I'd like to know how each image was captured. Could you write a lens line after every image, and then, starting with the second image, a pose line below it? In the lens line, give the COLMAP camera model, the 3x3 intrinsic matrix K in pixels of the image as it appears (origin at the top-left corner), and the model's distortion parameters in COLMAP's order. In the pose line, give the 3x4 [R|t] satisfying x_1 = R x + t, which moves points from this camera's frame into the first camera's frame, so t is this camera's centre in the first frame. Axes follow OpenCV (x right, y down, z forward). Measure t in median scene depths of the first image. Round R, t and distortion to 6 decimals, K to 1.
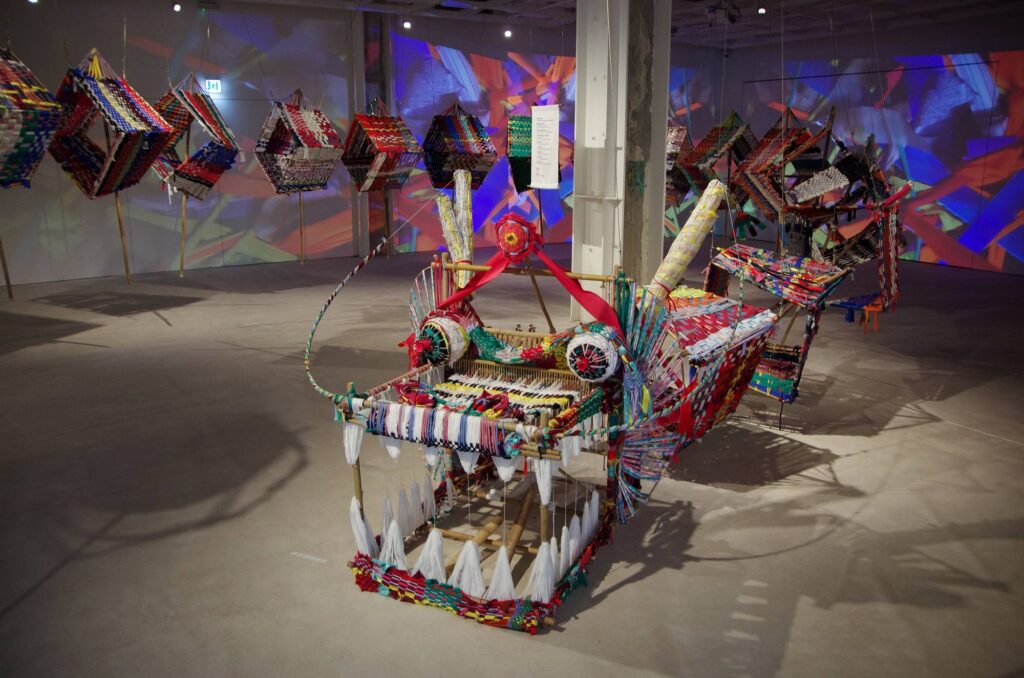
lens RADIAL K [[817.5, 0, 512.0], [0, 817.5, 339.0], [0, 0, 1]] dist [-0.087888, 0.005128]
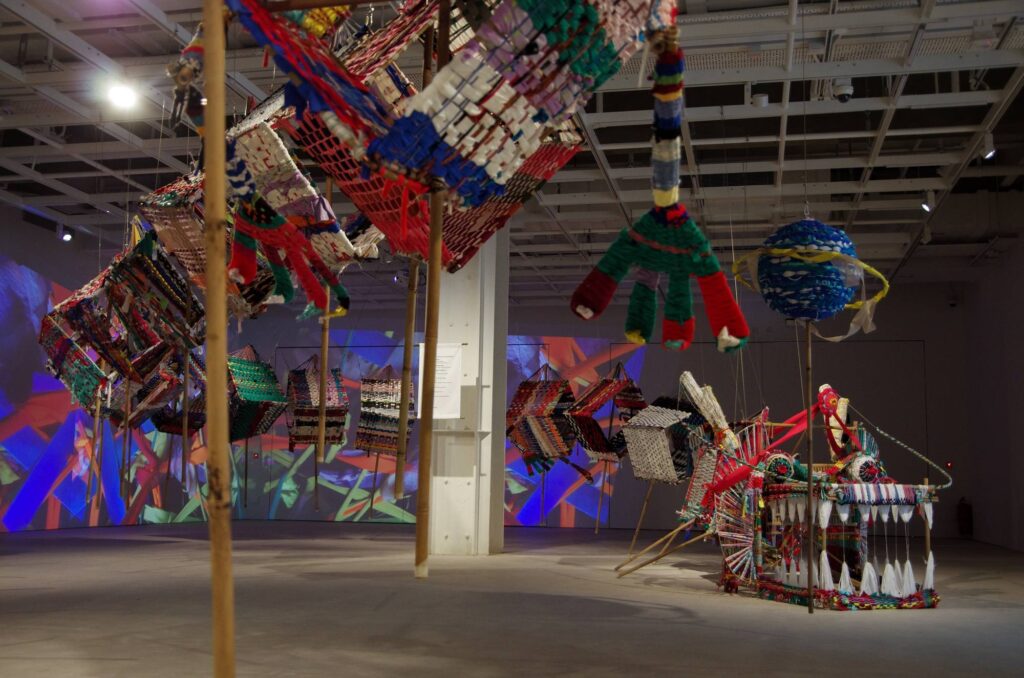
lens RADIAL K [[1129.0, 0, 512.0], [0, 1129.0, 339.0], [0, 0, 1]] dist [0.055349, 0.023696]
pose [[0.696124, 0.094180, 0.711717, -2.280847], [0.148187, 0.951160, -0.270805, 0.314122], [-0.702461, 0.293981, 0.648169, -0.151342]]
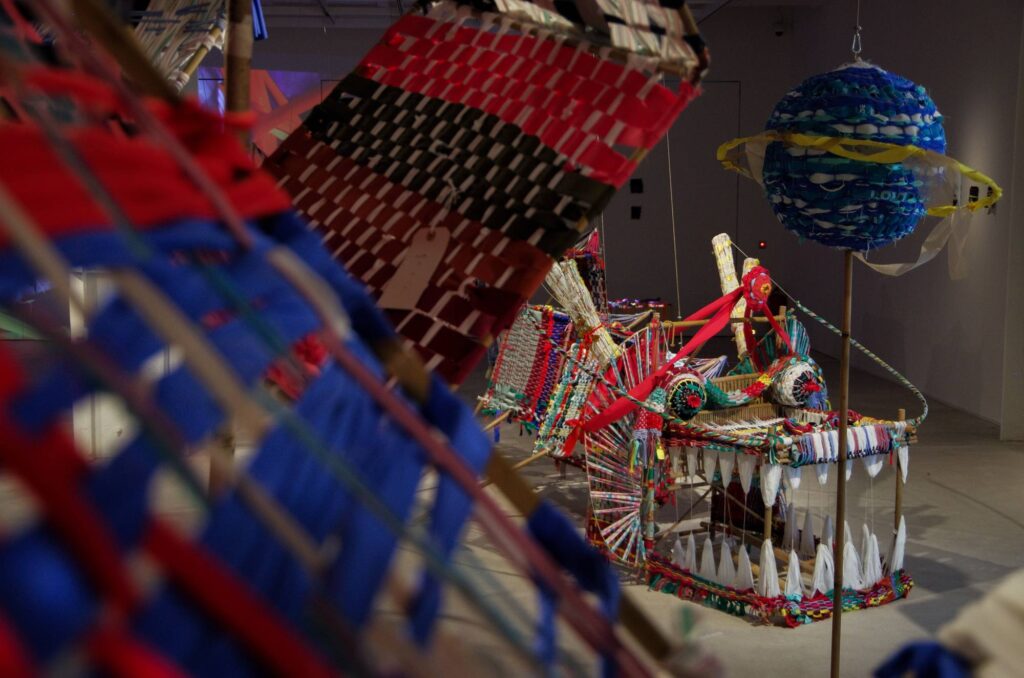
lens RADIAL K [[1410.2, 0, 510.5], [0, 1410.2, 296.5], [0, 0, 1]] dist [0.101931, 0.007443]
pose [[0.491071, -0.074694, 0.867912, -1.929425], [0.198827, 0.979629, -0.028189, -0.128142], [-0.848126, 0.186407, 0.495918, 0.318012]]
